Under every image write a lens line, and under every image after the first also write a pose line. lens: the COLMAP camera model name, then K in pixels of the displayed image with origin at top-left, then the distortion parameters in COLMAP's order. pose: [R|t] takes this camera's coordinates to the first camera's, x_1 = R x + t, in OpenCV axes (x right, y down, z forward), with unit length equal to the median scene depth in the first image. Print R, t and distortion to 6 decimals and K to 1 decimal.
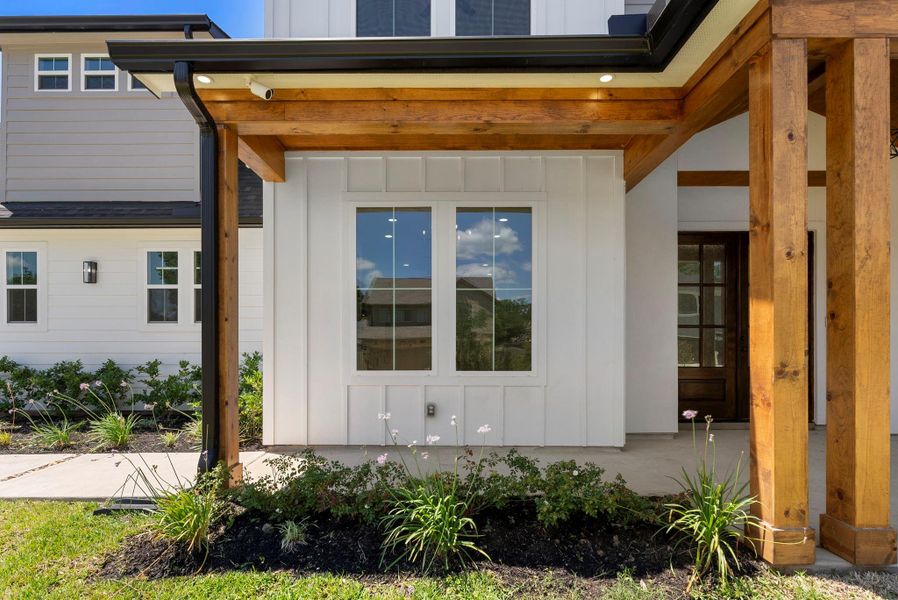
lens RADIAL K [[443.0, 0, 449.0], [0, 443.0, 338.8], [0, 0, 1]] dist [-0.003467, 0.000785]
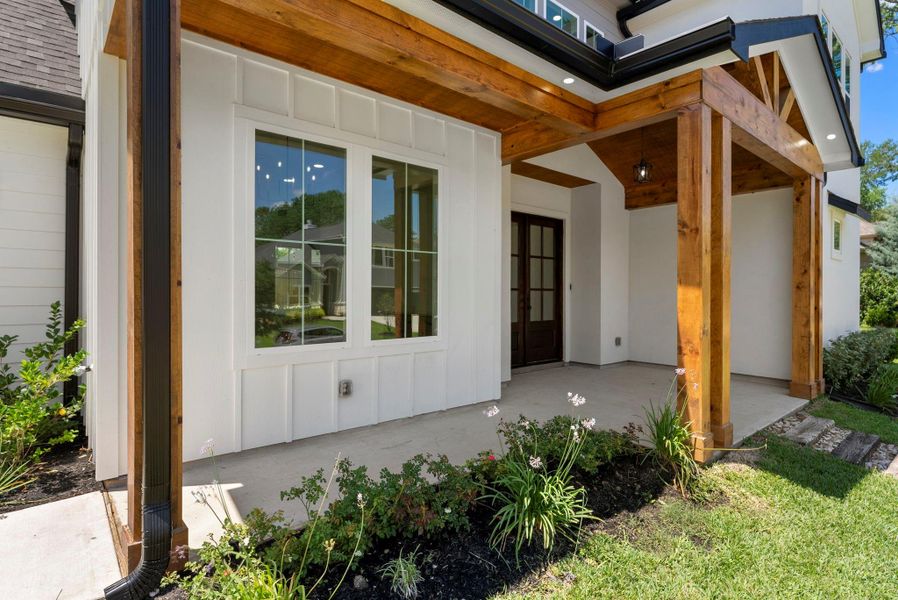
lens RADIAL K [[462.5, 0, 438.6], [0, 462.5, 295.0], [0, 0, 1]] dist [0.000624, 0.000091]
pose [[0.763031, -0.000335, 0.646362, -0.491345], [-0.005163, 0.999965, 0.006612, -0.026180], [-0.646342, -0.008382, 0.763002, 0.212479]]
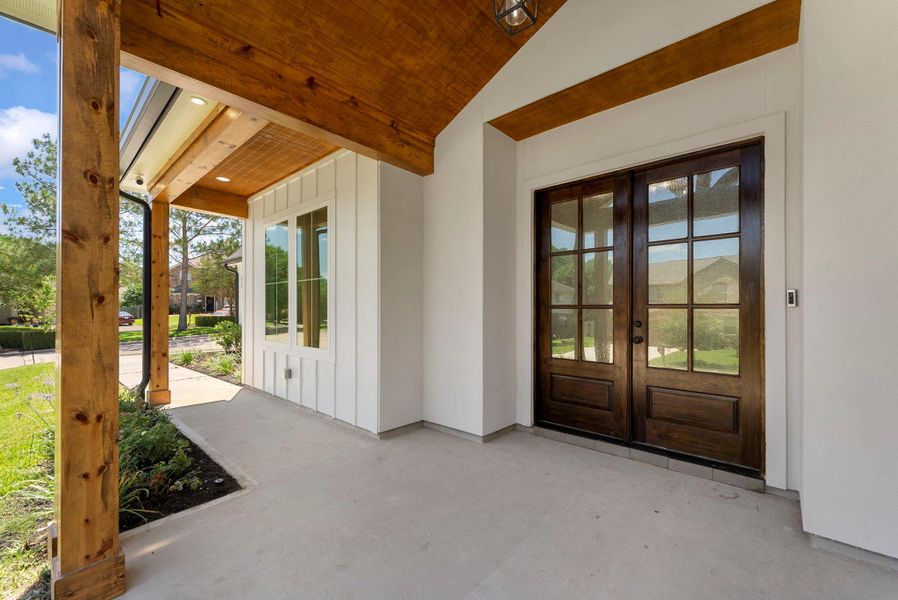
lens RADIAL K [[363.3, 0, 451.7], [0, 363.3, 307.9], [0, 0, 1]] dist [0.001049, 0.000198]
pose [[0.755838, -0.002761, -0.654752, 1.060873], [0.001035, 0.999995, -0.003022, -0.031513], [0.654757, 0.001607, 0.755837, 0.511089]]
